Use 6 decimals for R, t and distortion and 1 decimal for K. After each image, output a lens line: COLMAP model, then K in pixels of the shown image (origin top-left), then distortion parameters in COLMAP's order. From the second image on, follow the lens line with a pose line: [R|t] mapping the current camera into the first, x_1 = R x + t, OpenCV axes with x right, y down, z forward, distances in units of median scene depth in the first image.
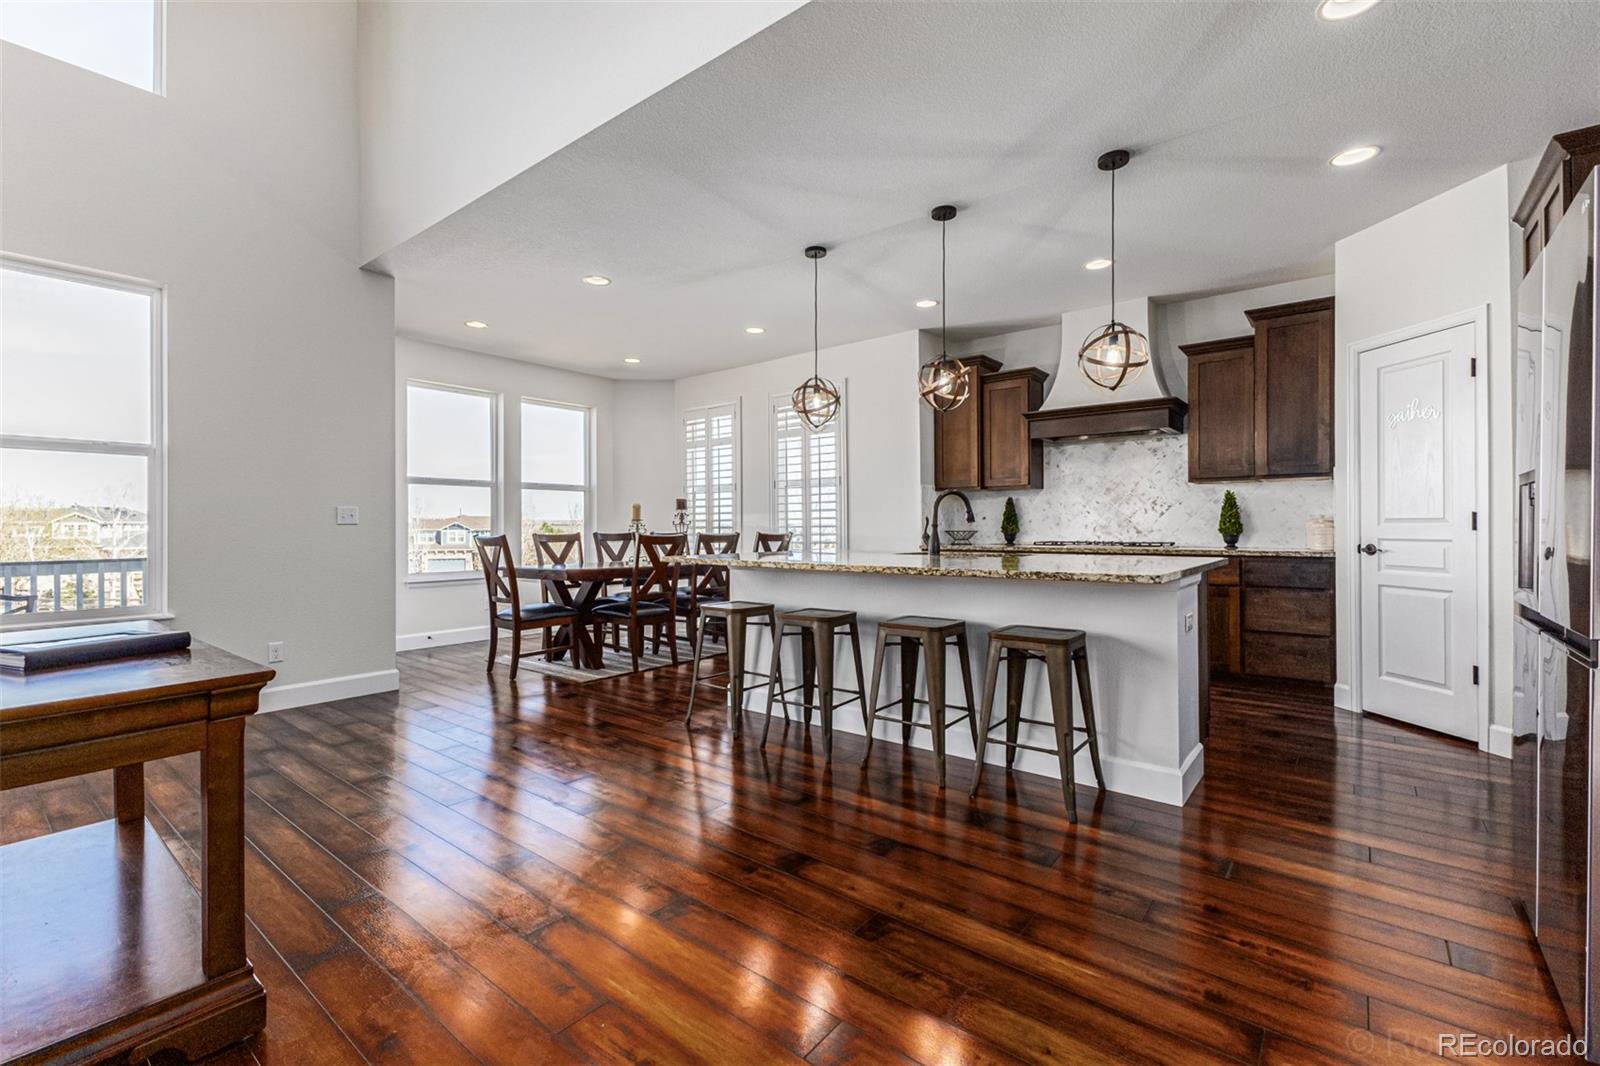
lens RADIAL K [[681.0, 0, 813.3], [0, 681.0, 528.3], [0, 0, 1]] dist [0.001089, 0.000014]
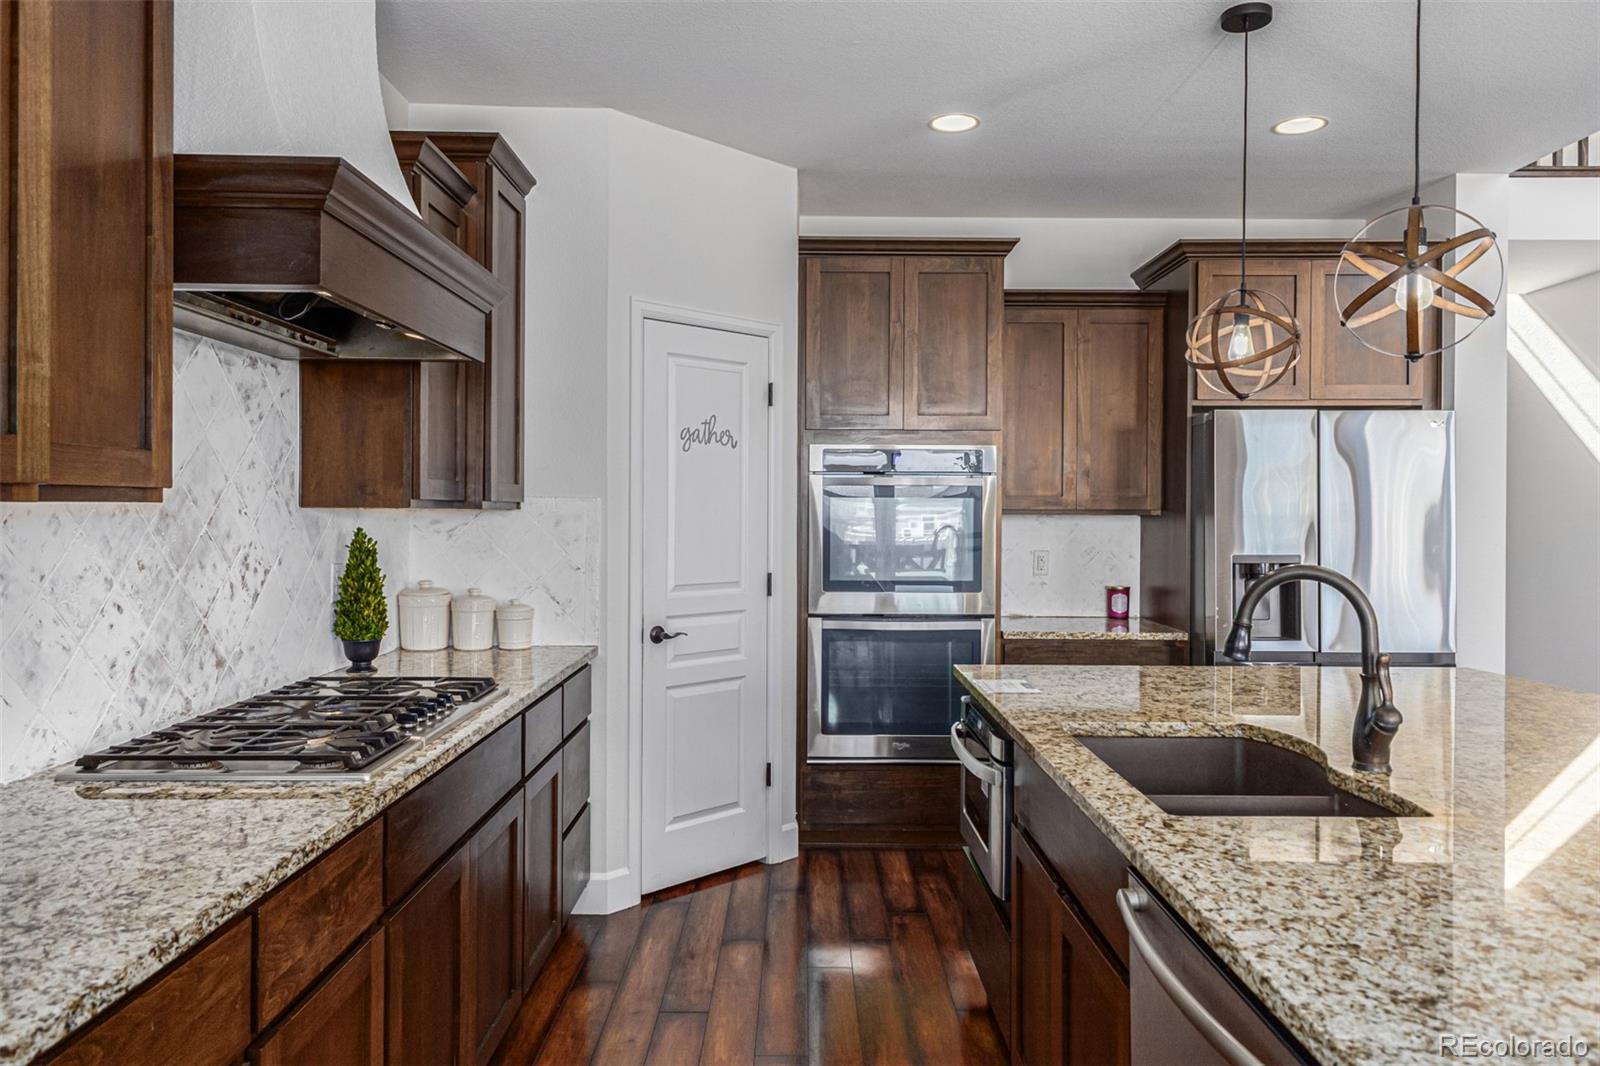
lens RADIAL K [[1095.4, 0, 800.0], [0, 1095.4, 533.0], [0, 0, 1]] dist [-0.000176, -0.002550]
pose [[-0.614768, -0.015139, 0.788563, -0.050843], [-0.000345, 0.999821, 0.018926, -0.062175], [-0.788708, 0.011363, -0.614663, 1.140194]]
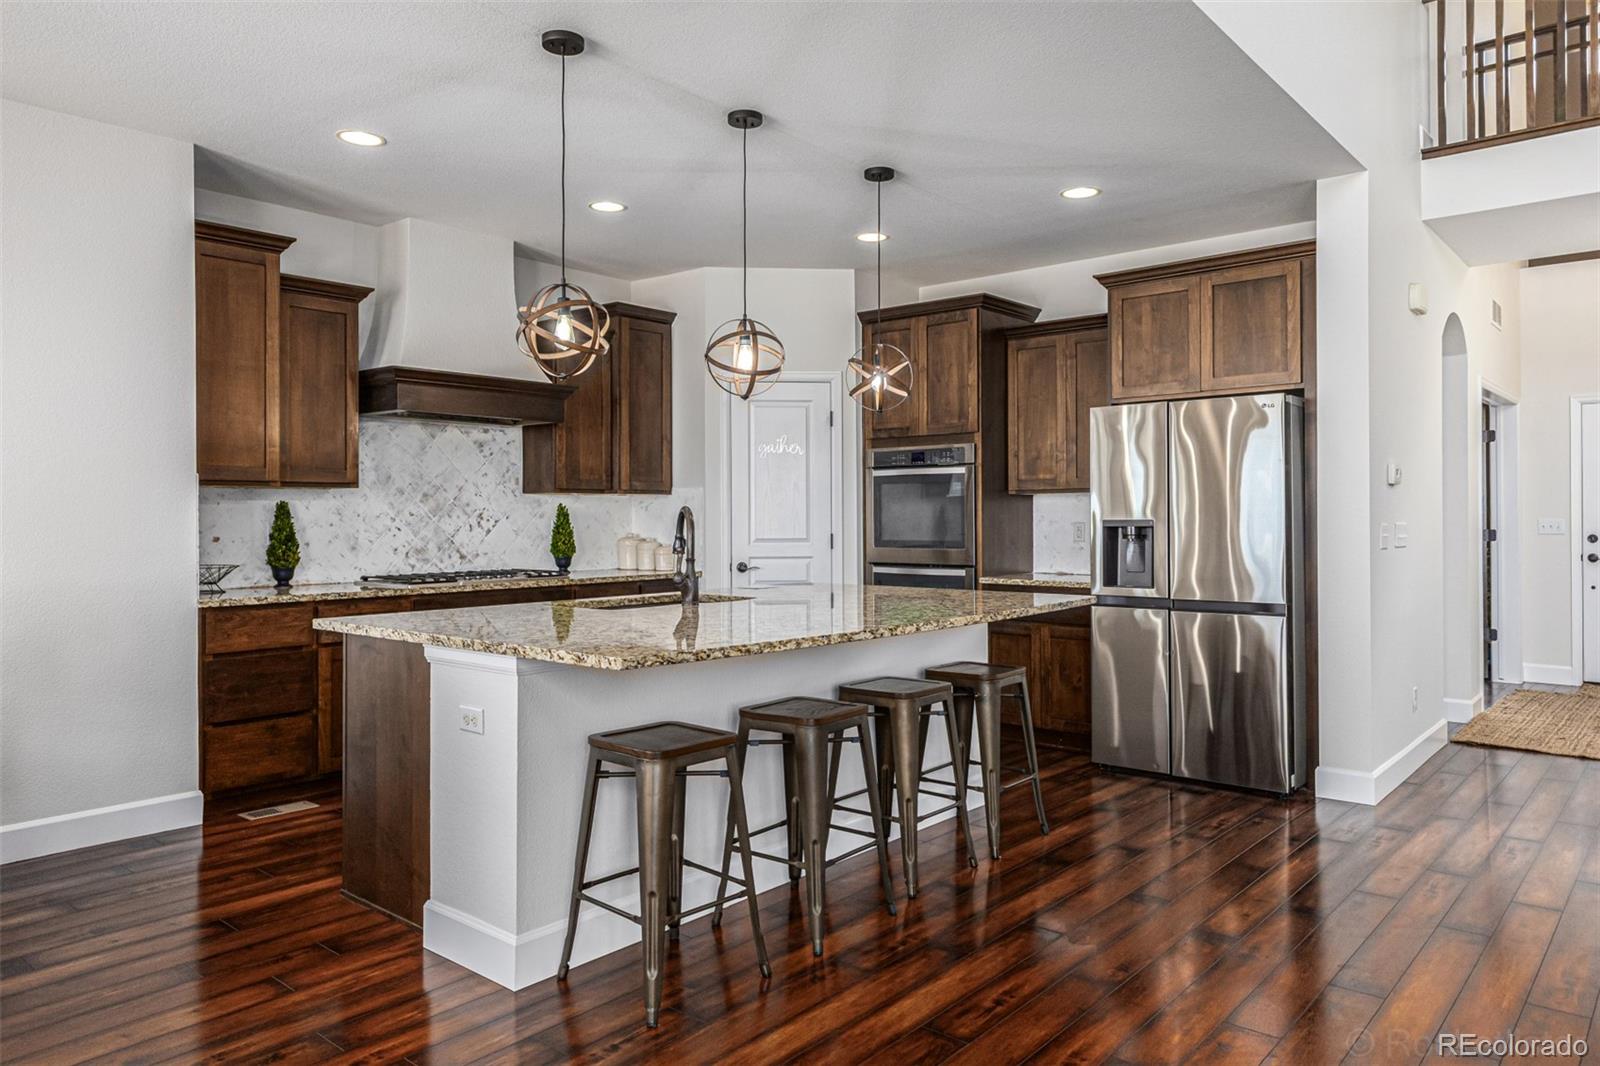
lens RADIAL K [[1063.7, 0, 800.0], [0, 1063.7, 533.0], [0, 0, 1]] dist [0.003523, 0.003458]
pose [[0.051627, -0.012401, 0.998589, -0.640138], [0.006132, 0.999908, 0.012101, -0.032140], [-0.998648, 0.005498, 0.051698, 0.616225]]
